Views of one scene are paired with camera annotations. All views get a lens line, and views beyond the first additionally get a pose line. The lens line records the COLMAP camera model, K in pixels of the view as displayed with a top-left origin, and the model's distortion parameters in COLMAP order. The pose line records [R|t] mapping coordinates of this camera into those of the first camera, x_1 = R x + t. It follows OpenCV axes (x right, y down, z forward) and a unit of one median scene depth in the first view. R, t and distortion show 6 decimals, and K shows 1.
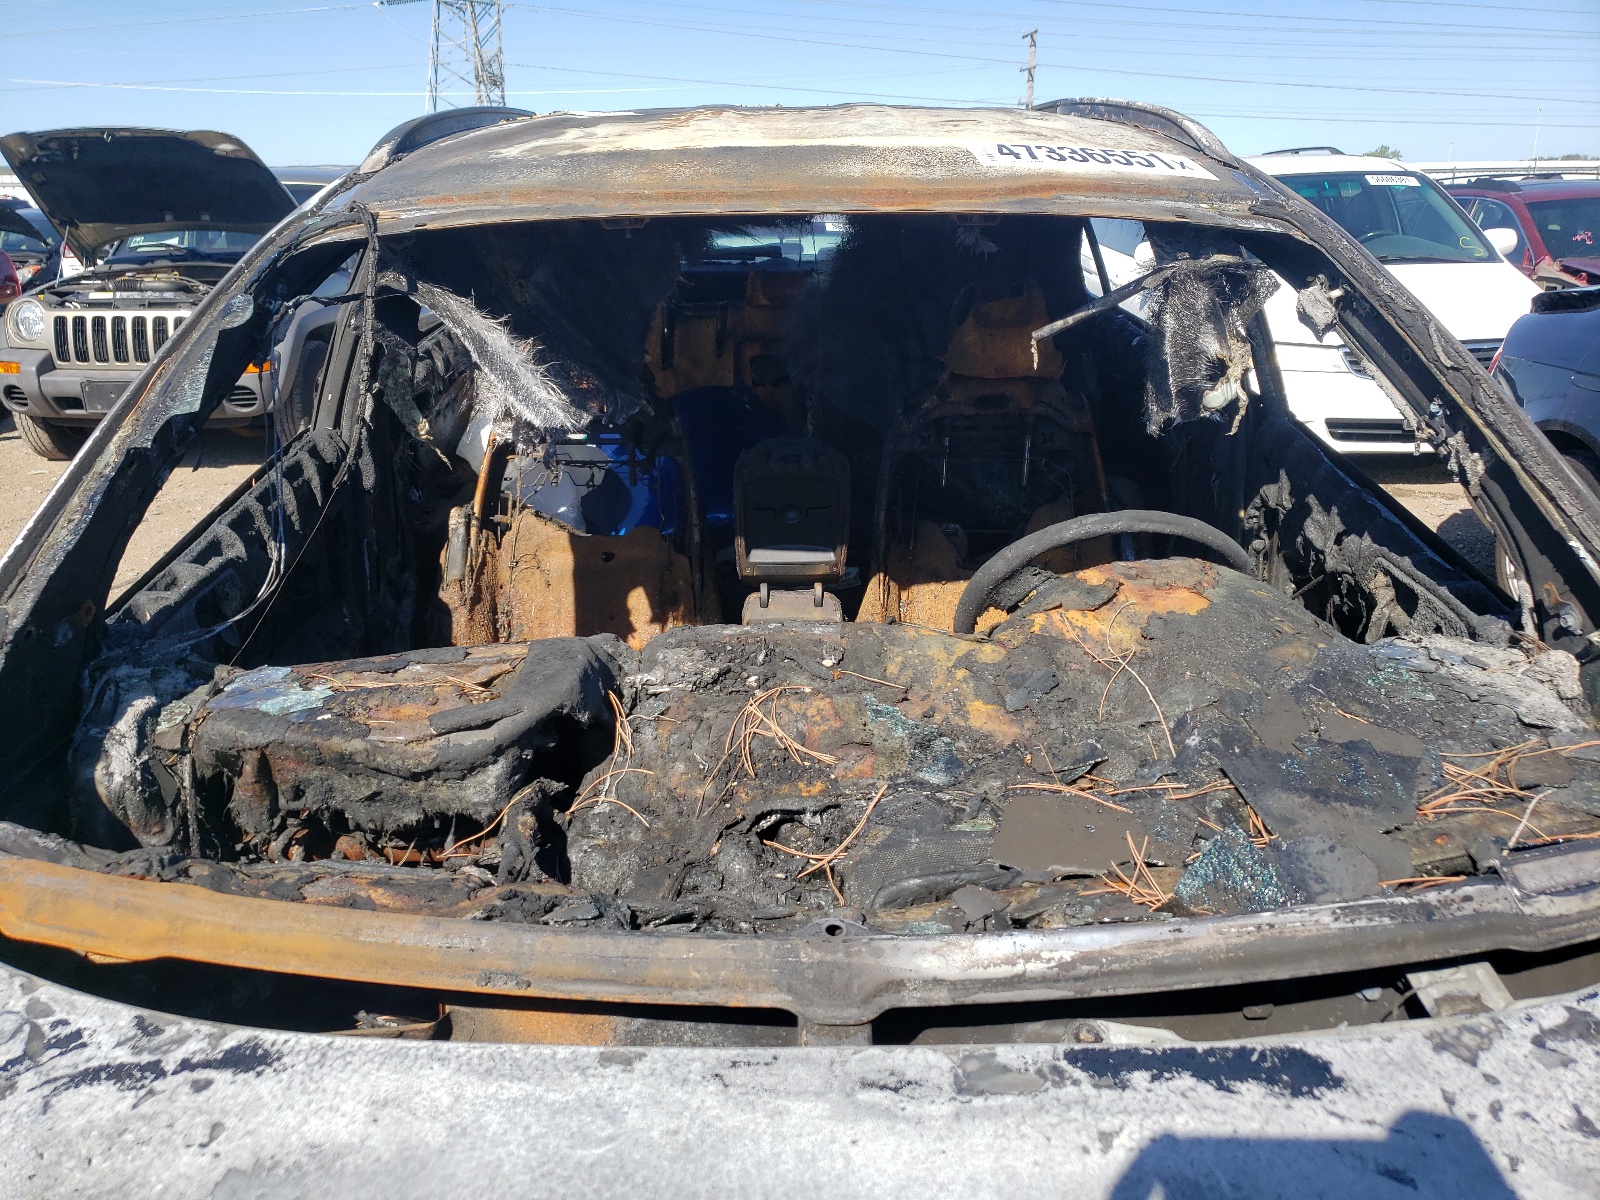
lens RADIAL K [[1187.9, 0, 800.0], [0, 1187.9, 600.0], [0, 0, 1]] dist [0.033173, -0.001364]
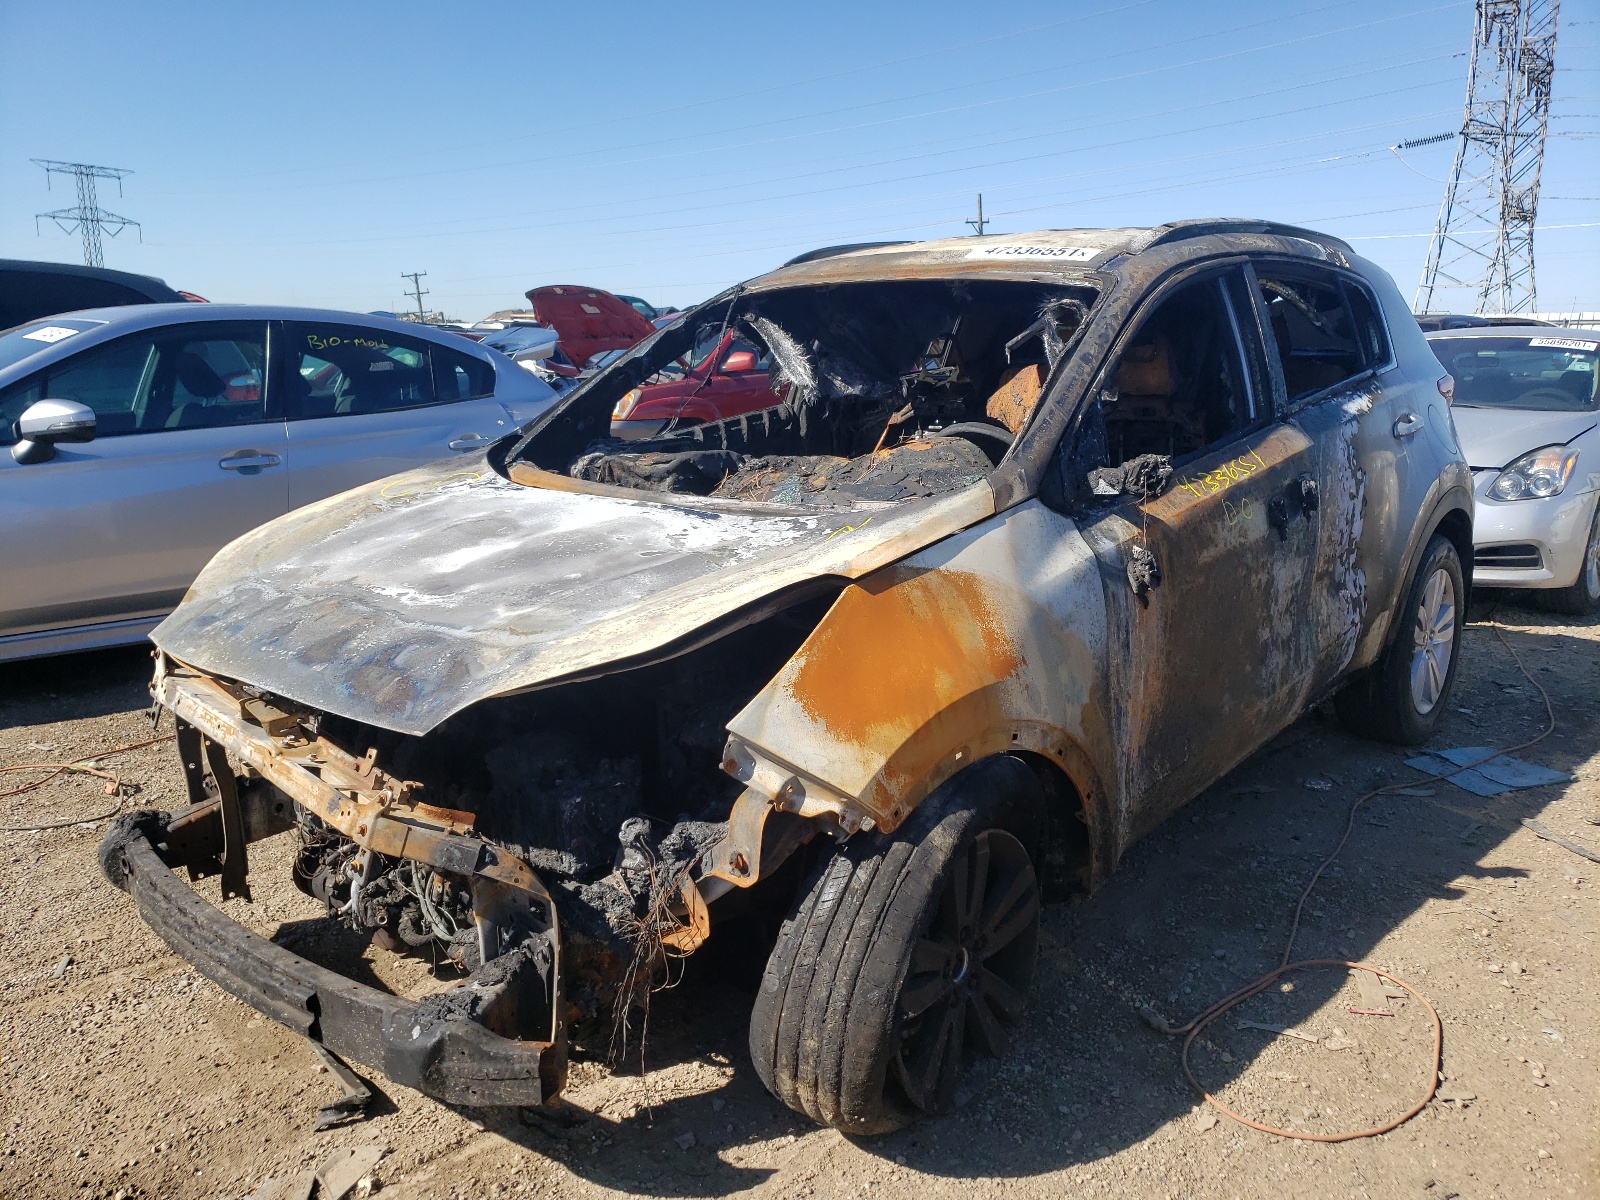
lens RADIAL K [[1187.9, 0, 800.0], [0, 1187.9, 600.0], [0, 0, 1]] dist [0.033173, -0.001364]
pose [[0.754054, 0.143202, -0.641011, 1.269619], [-0.212180, 0.976726, -0.031397, 0.315122], [0.621596, 0.159684, 0.766889, -0.607345]]
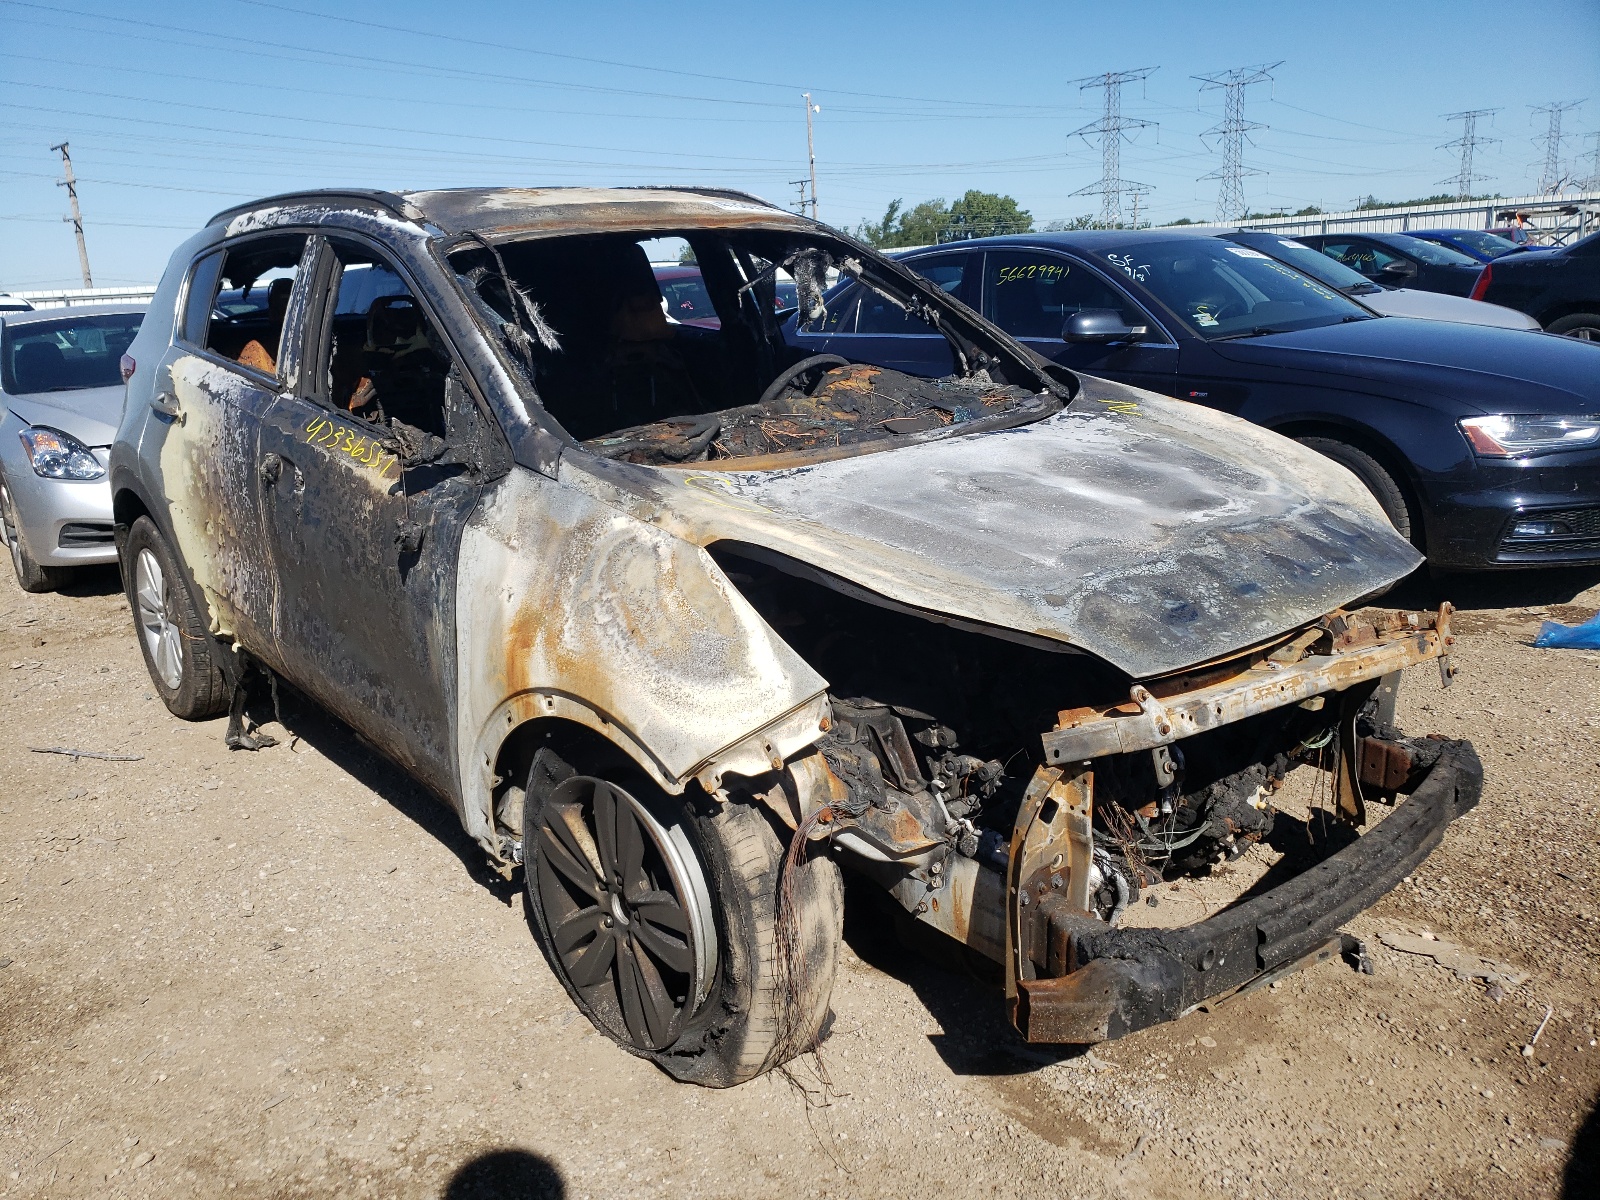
lens RADIAL K [[1187.9, 0, 800.0], [0, 1187.9, 600.0], [0, 0, 1]] dist [0.033173, -0.001364]
pose [[0.748139, -0.212734, 0.628516, -1.265665], [0.266061, 0.963909, 0.009555, 0.340532], [-0.607865, 0.160075, 0.777738, -0.664434]]
